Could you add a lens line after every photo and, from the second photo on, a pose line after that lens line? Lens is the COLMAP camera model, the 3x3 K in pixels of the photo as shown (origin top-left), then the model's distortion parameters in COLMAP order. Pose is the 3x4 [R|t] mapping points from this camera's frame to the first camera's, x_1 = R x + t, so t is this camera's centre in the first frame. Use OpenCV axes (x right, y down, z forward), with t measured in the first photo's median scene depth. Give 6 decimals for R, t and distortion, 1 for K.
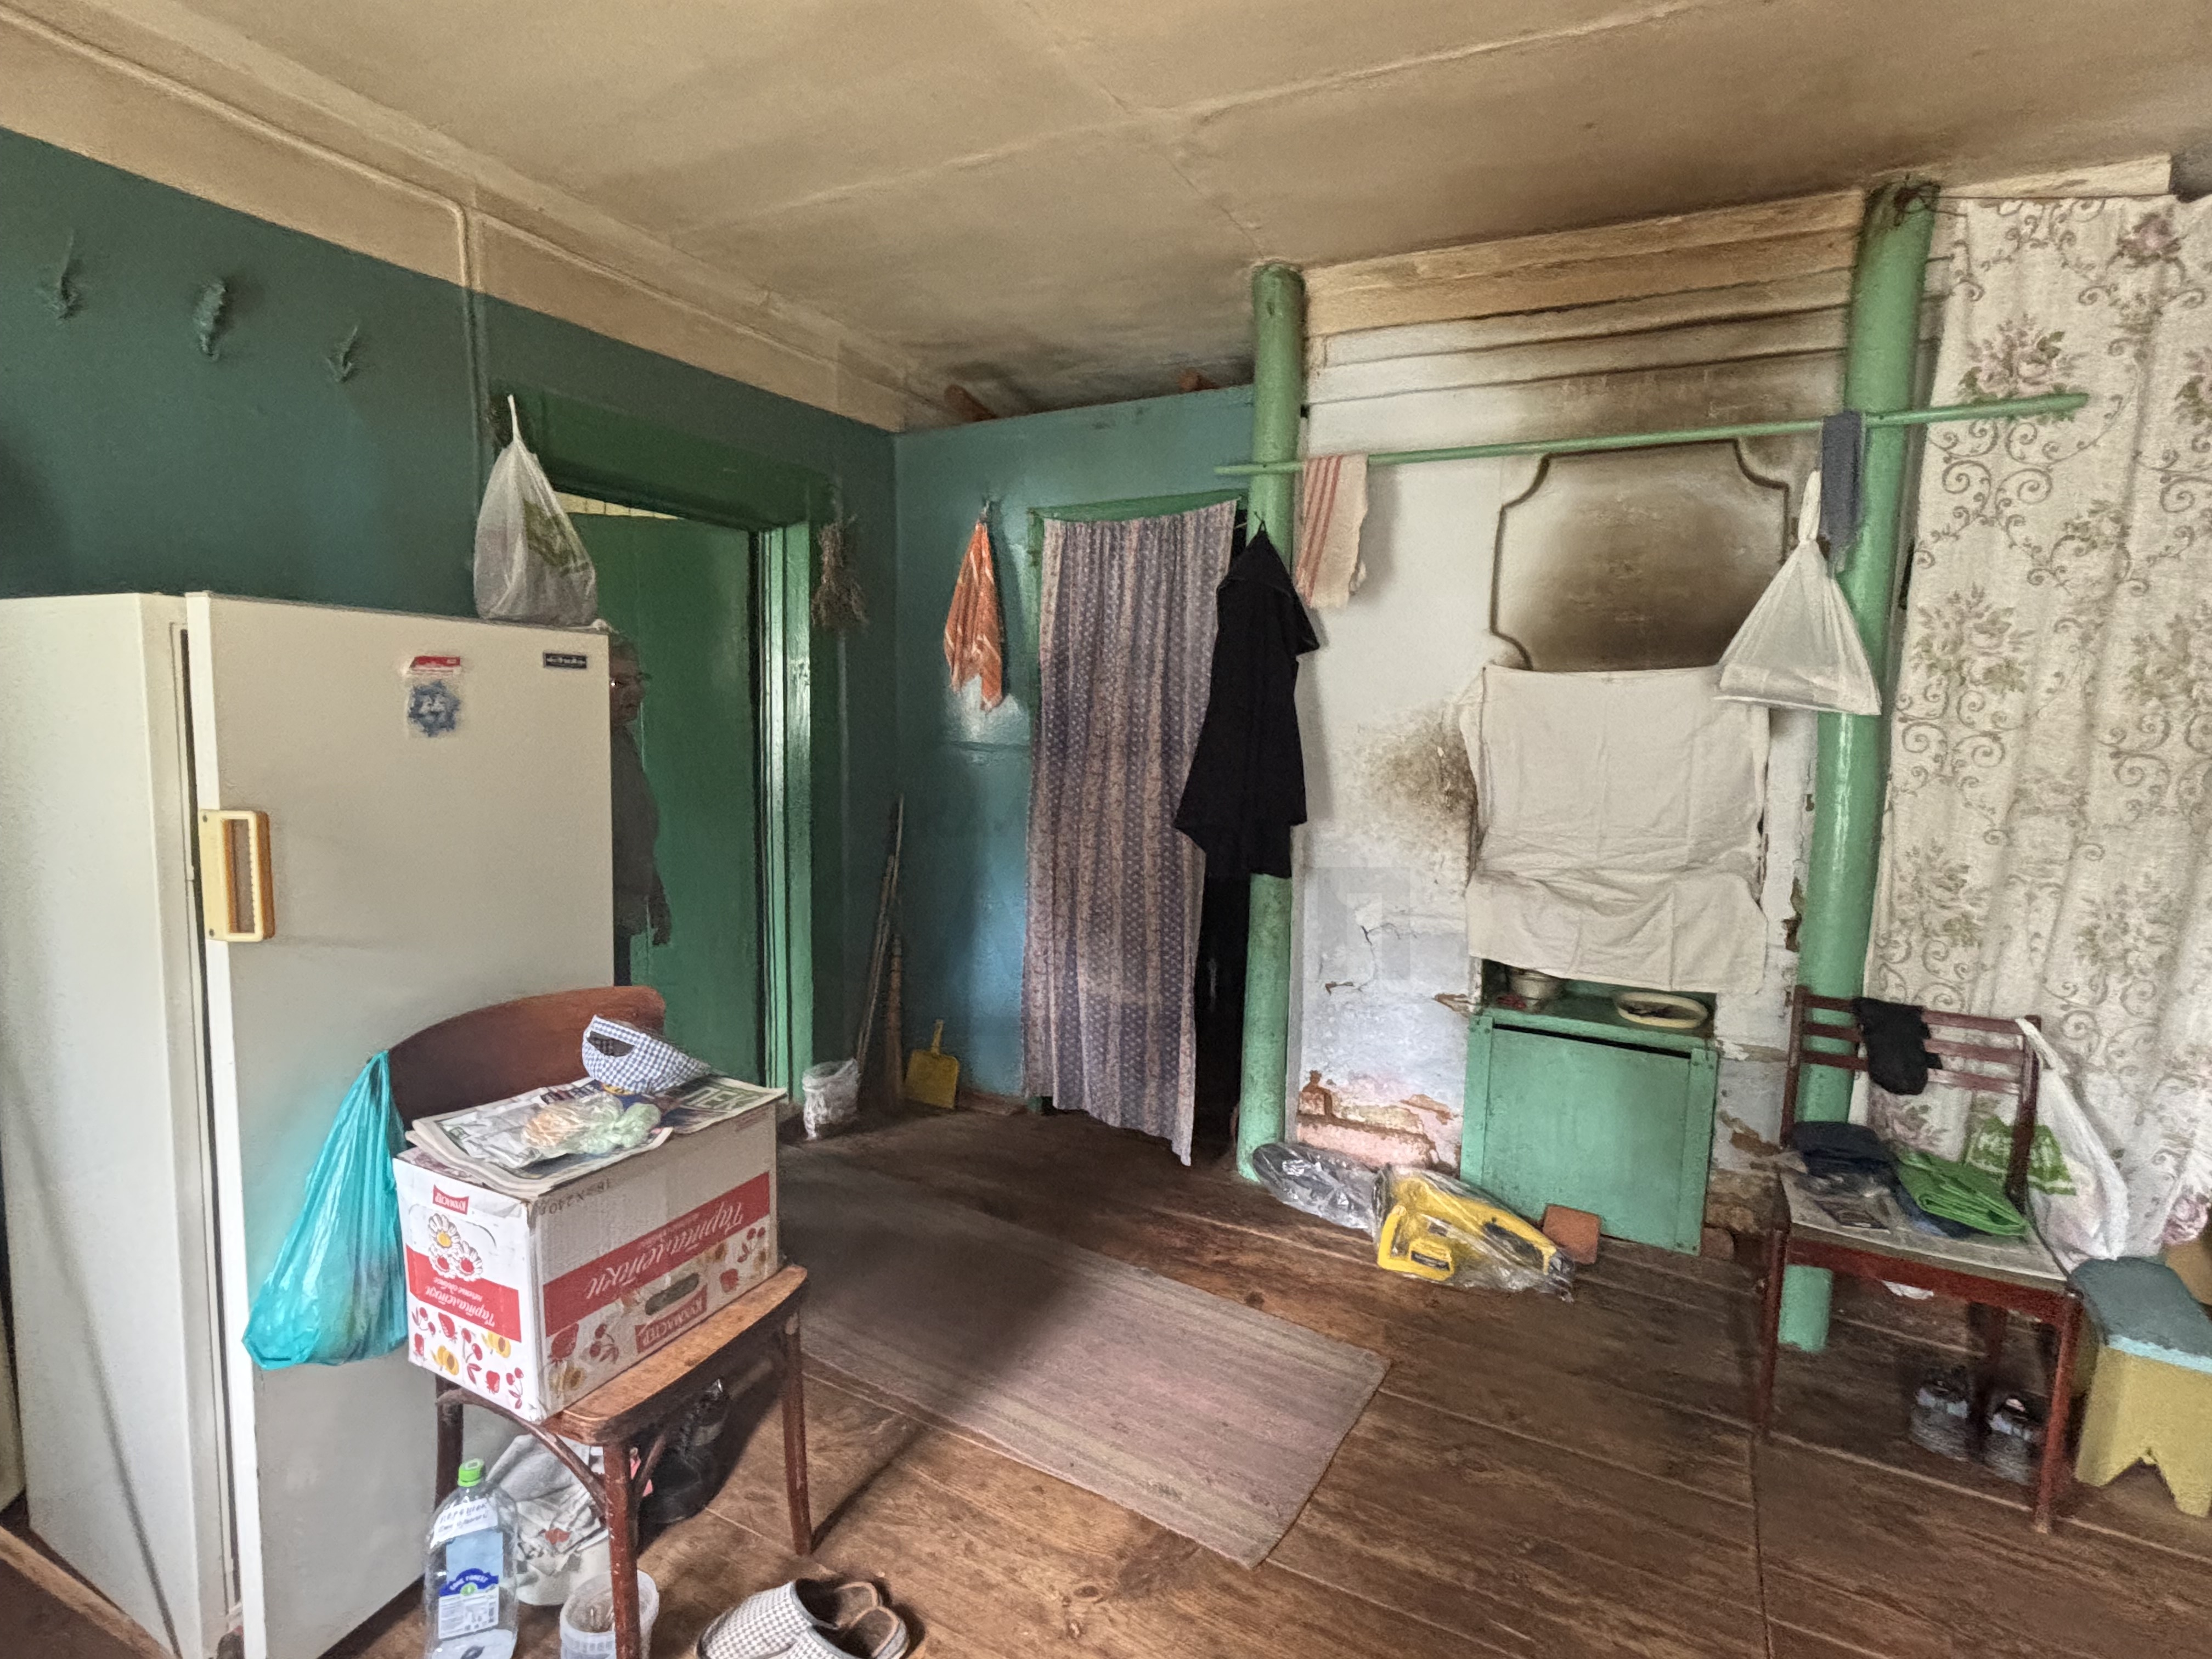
lens RADIAL K [[1115.6, 0, 1104.5], [0, 1115.6, 837.5], [0, 0, 1]] dist [0.002384, -0.002648]
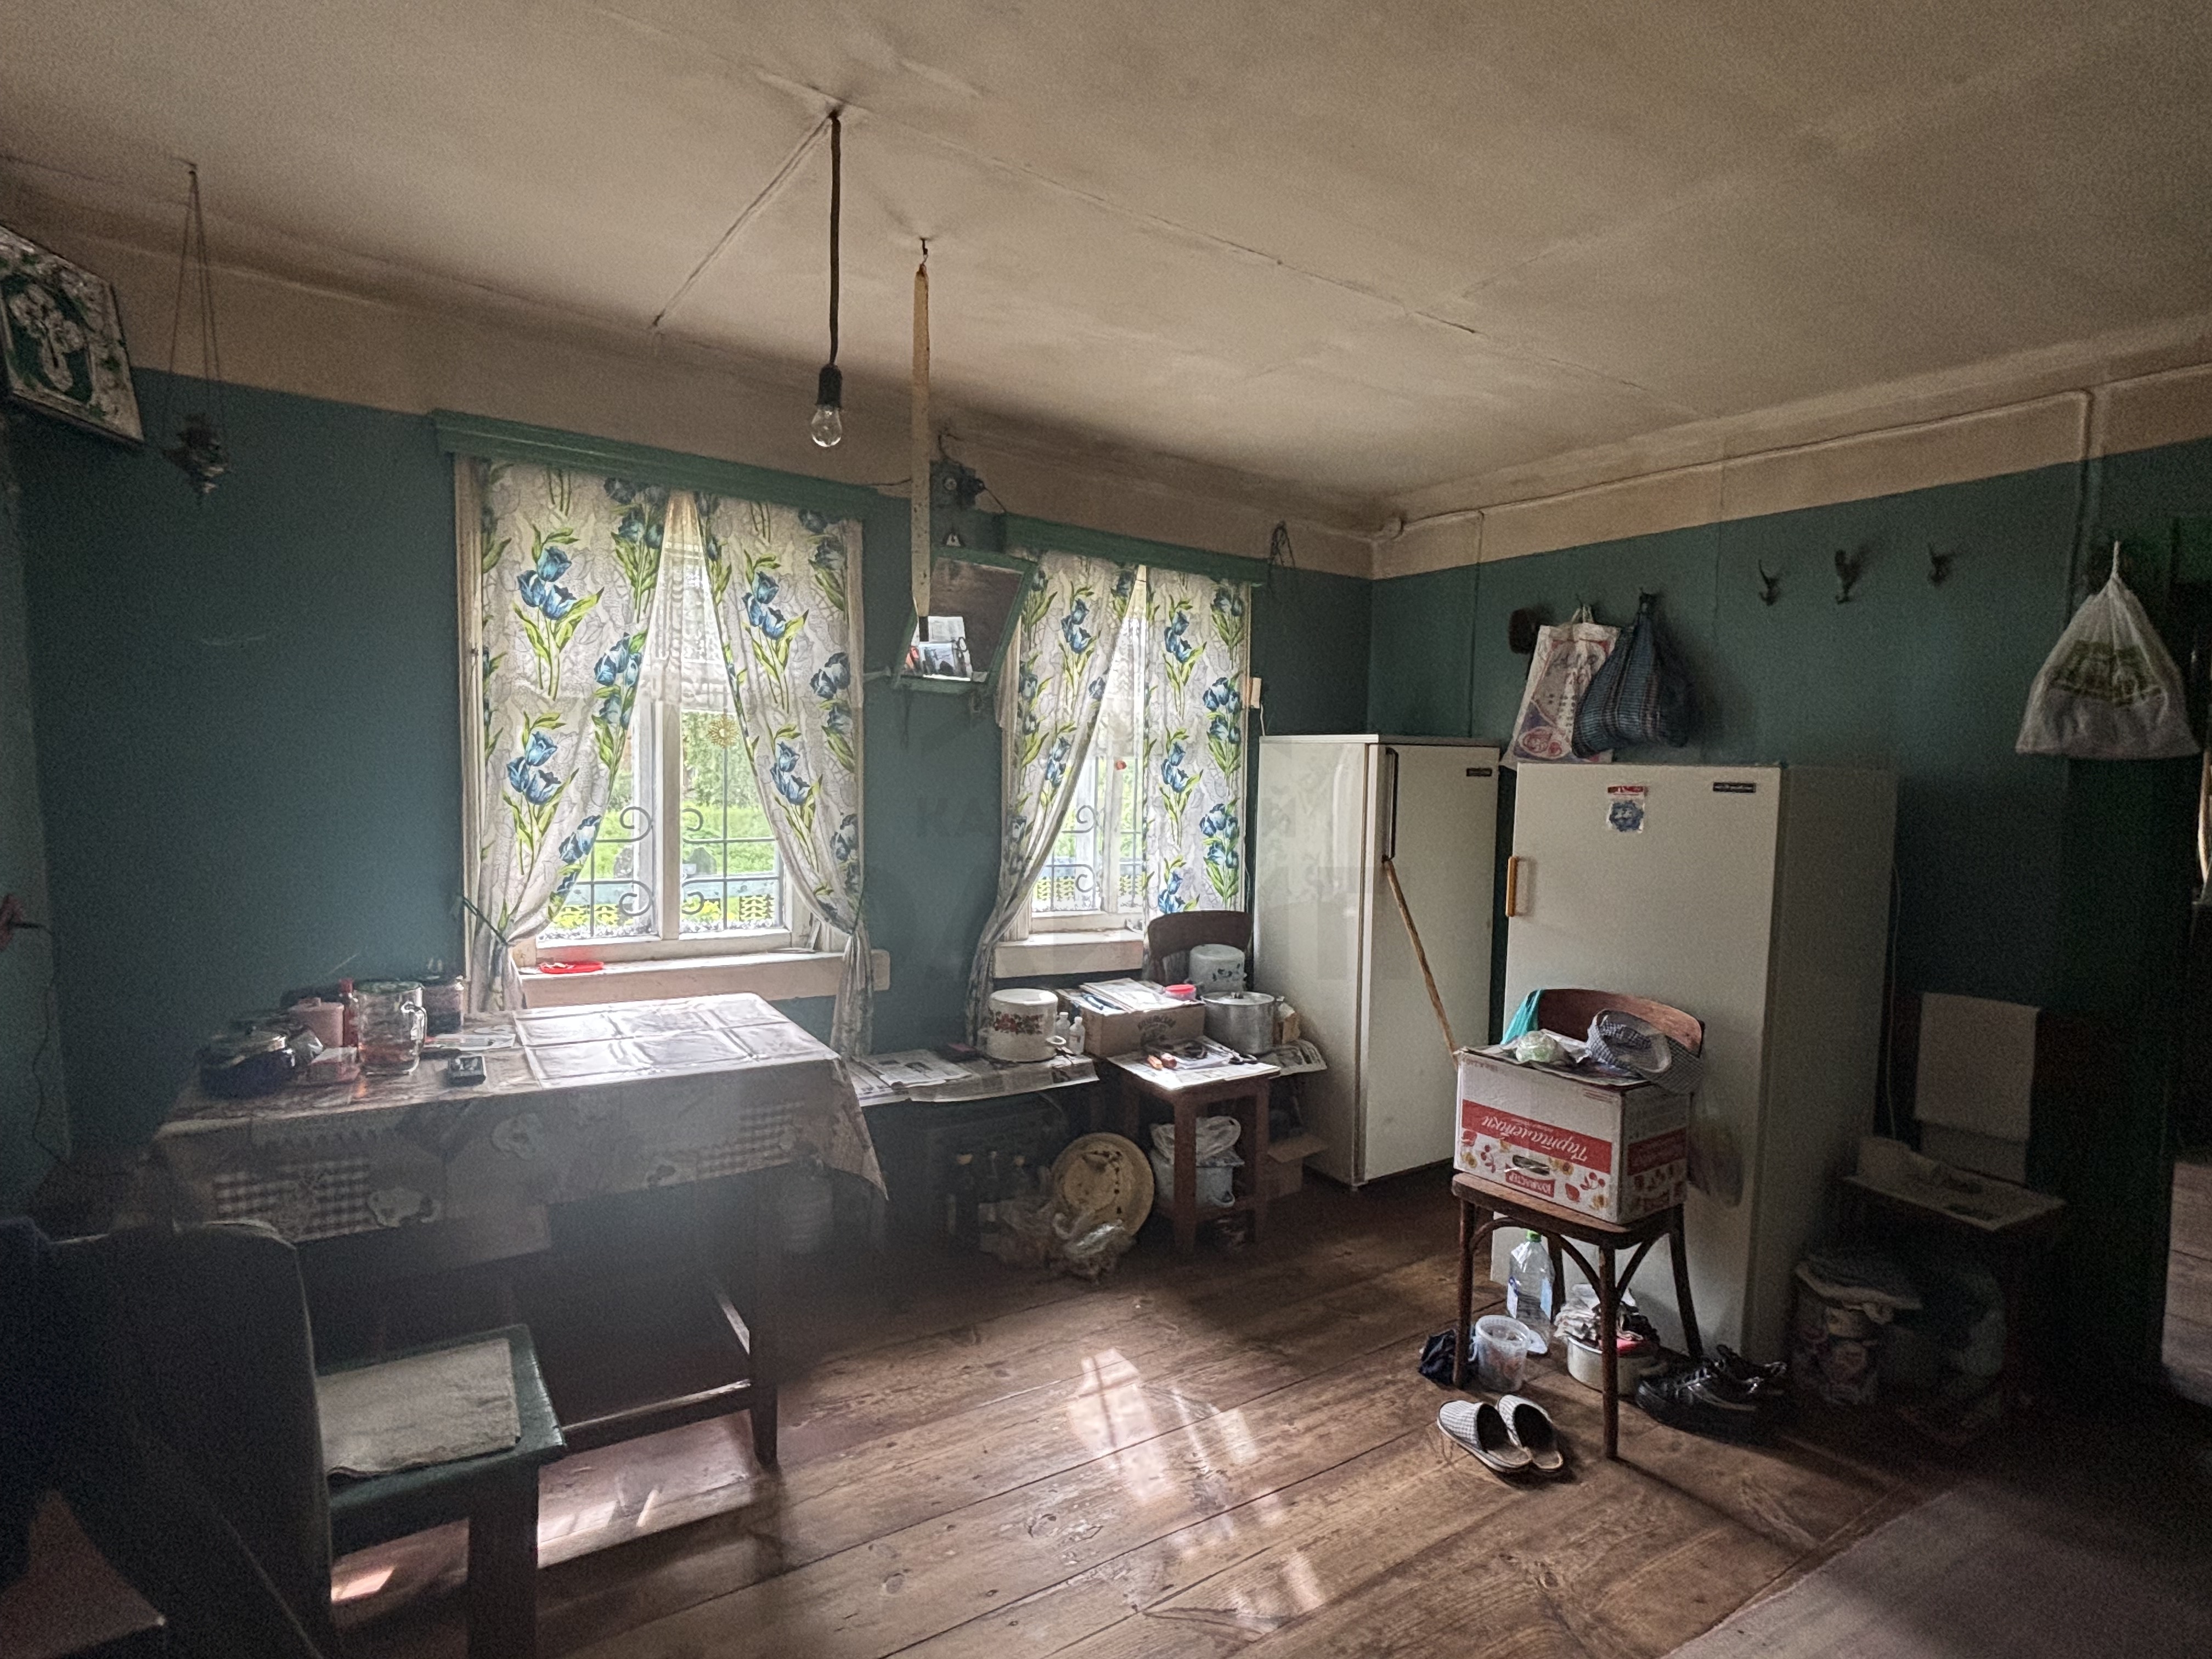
lens RADIAL K [[1115.6, 0, 1086.1], [0, 1115.6, 840.5], [0, 0, 1]] dist [0.002384, -0.002648]
pose [[-0.485509, 0.008117, -0.874194, 0.351484], [-0.145427, 0.985275, 0.089915, -0.029595], [0.862051, 0.170786, -0.477179, 0.293501]]
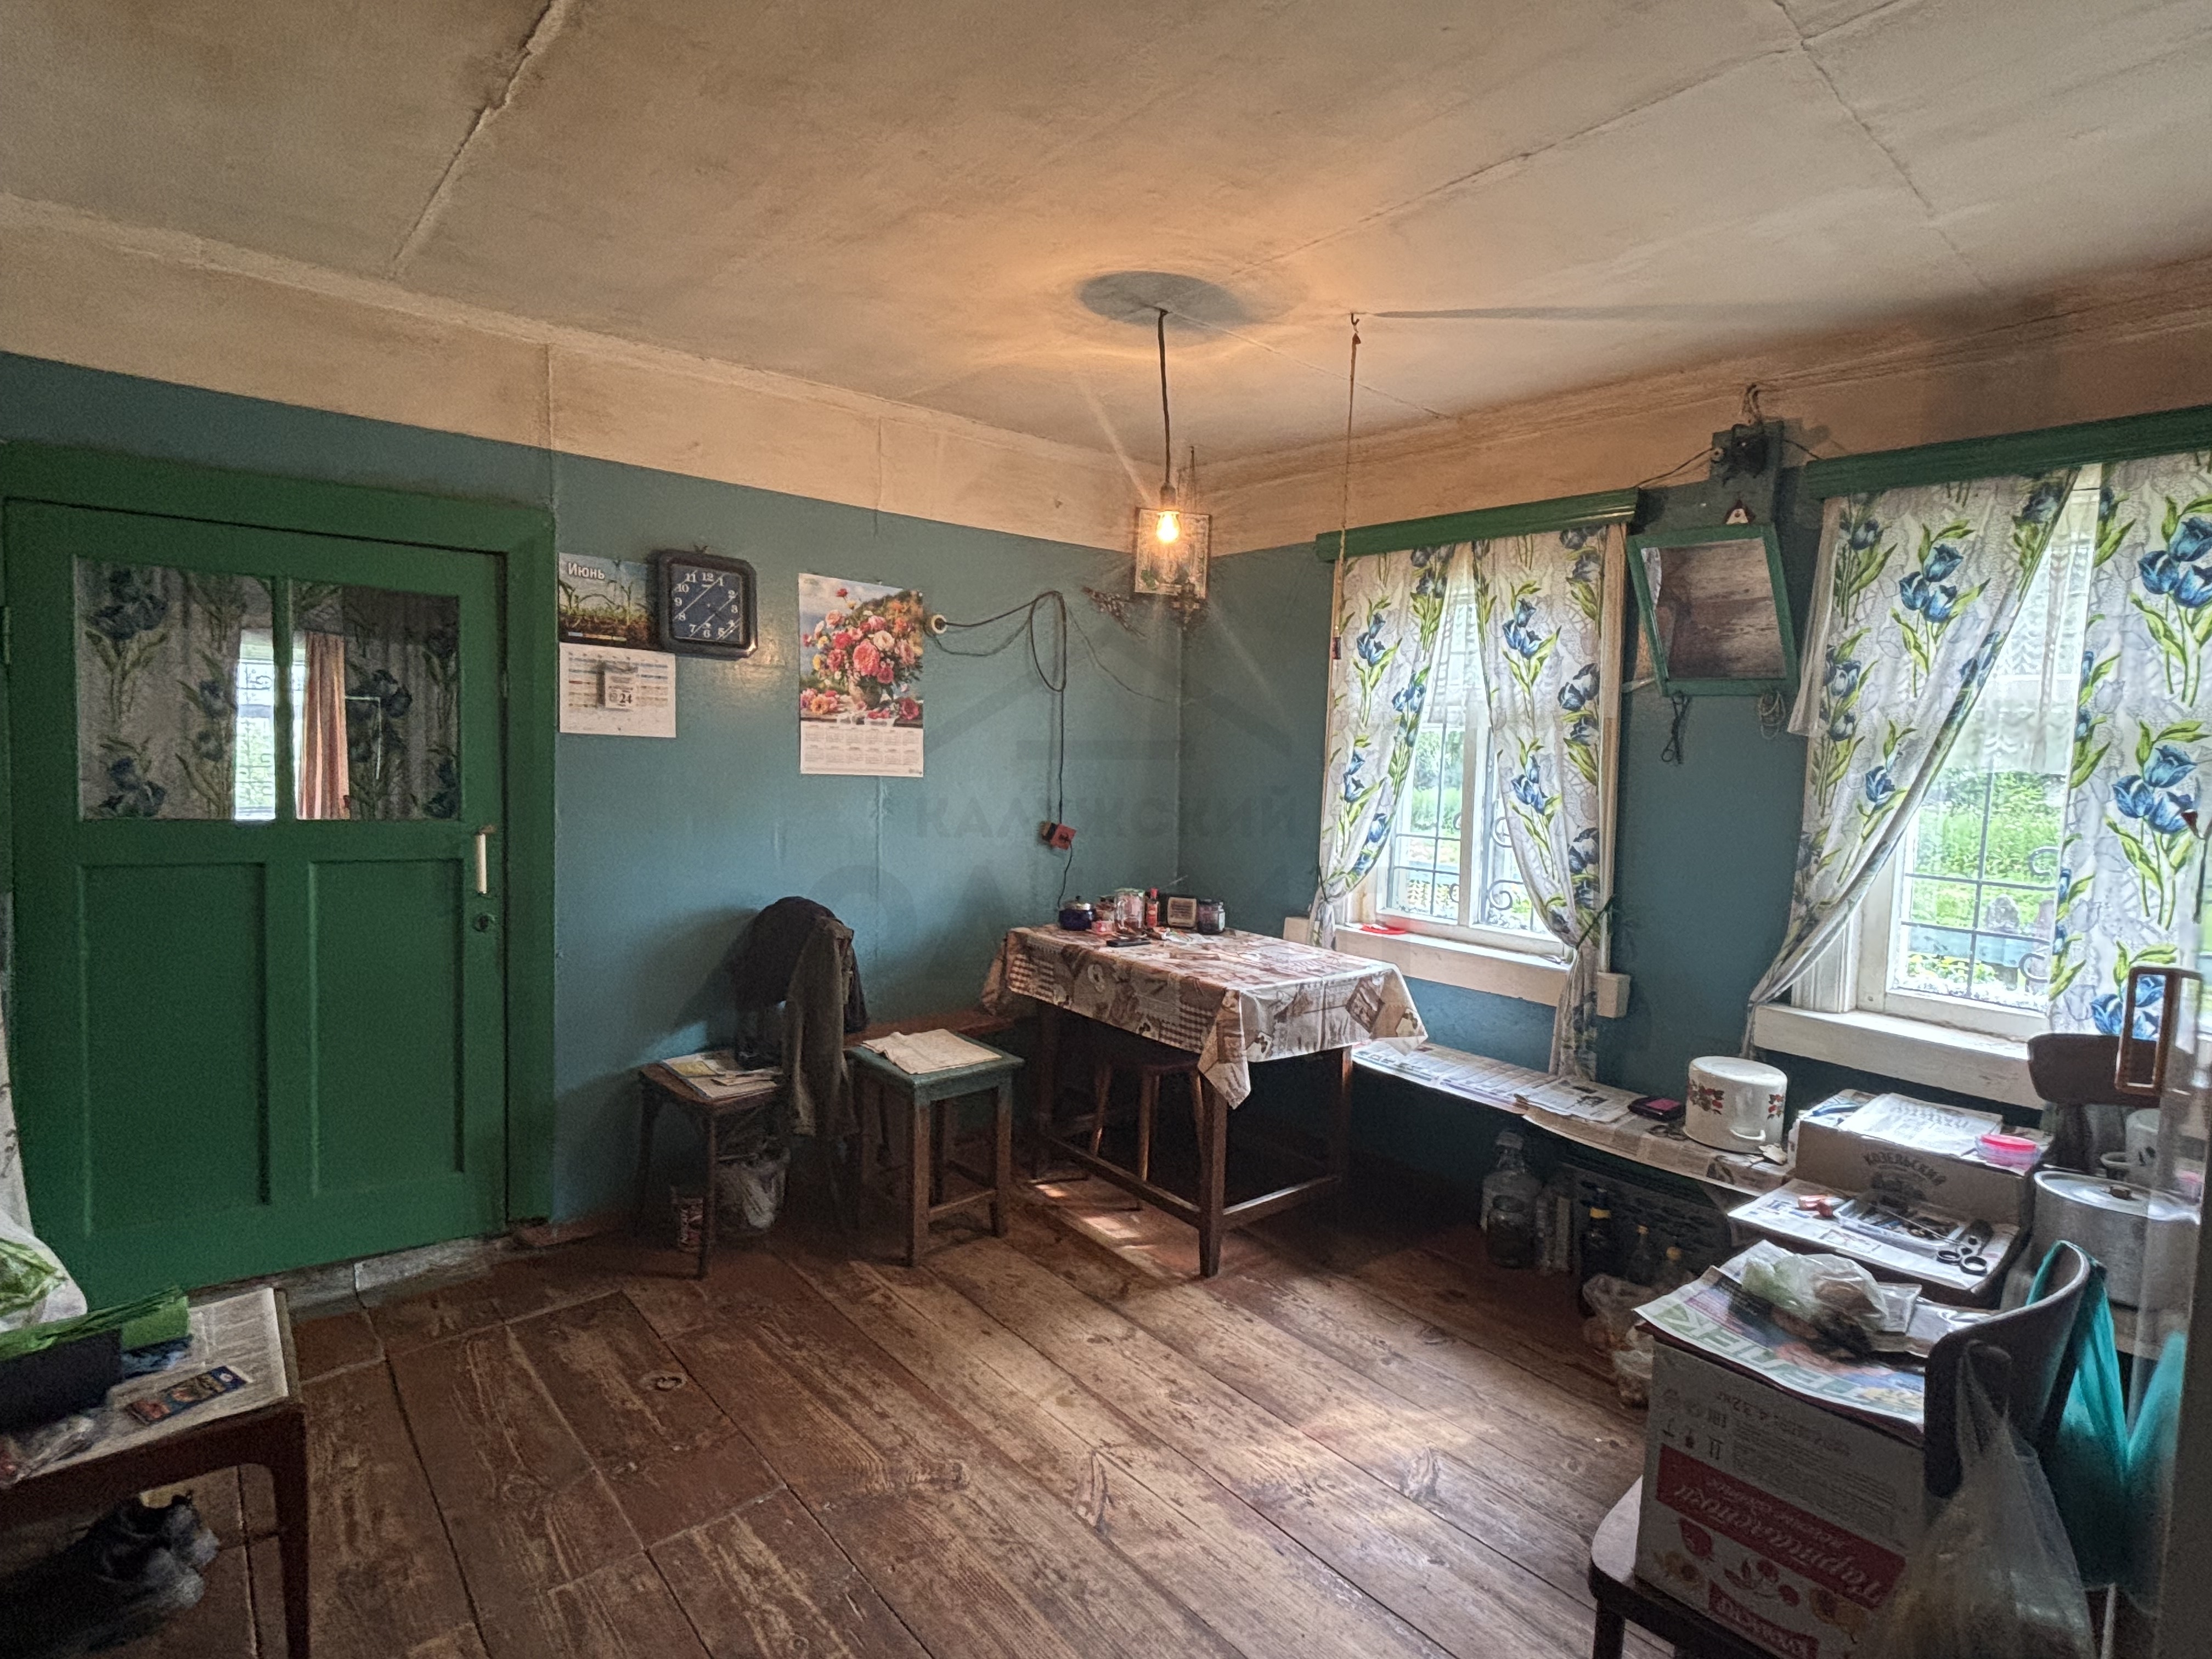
lens RADIAL K [[1115.6, 0, 1099.8], [0, 1115.6, 830.8], [0, 0, 1]] dist [0.002384, -0.002648]
pose [[-0.920710, -0.086693, 0.380495, -0.048759], [-0.010868, 0.980330, 0.197064, -0.076770], [-0.390095, 0.177304, -0.903542, 0.501474]]
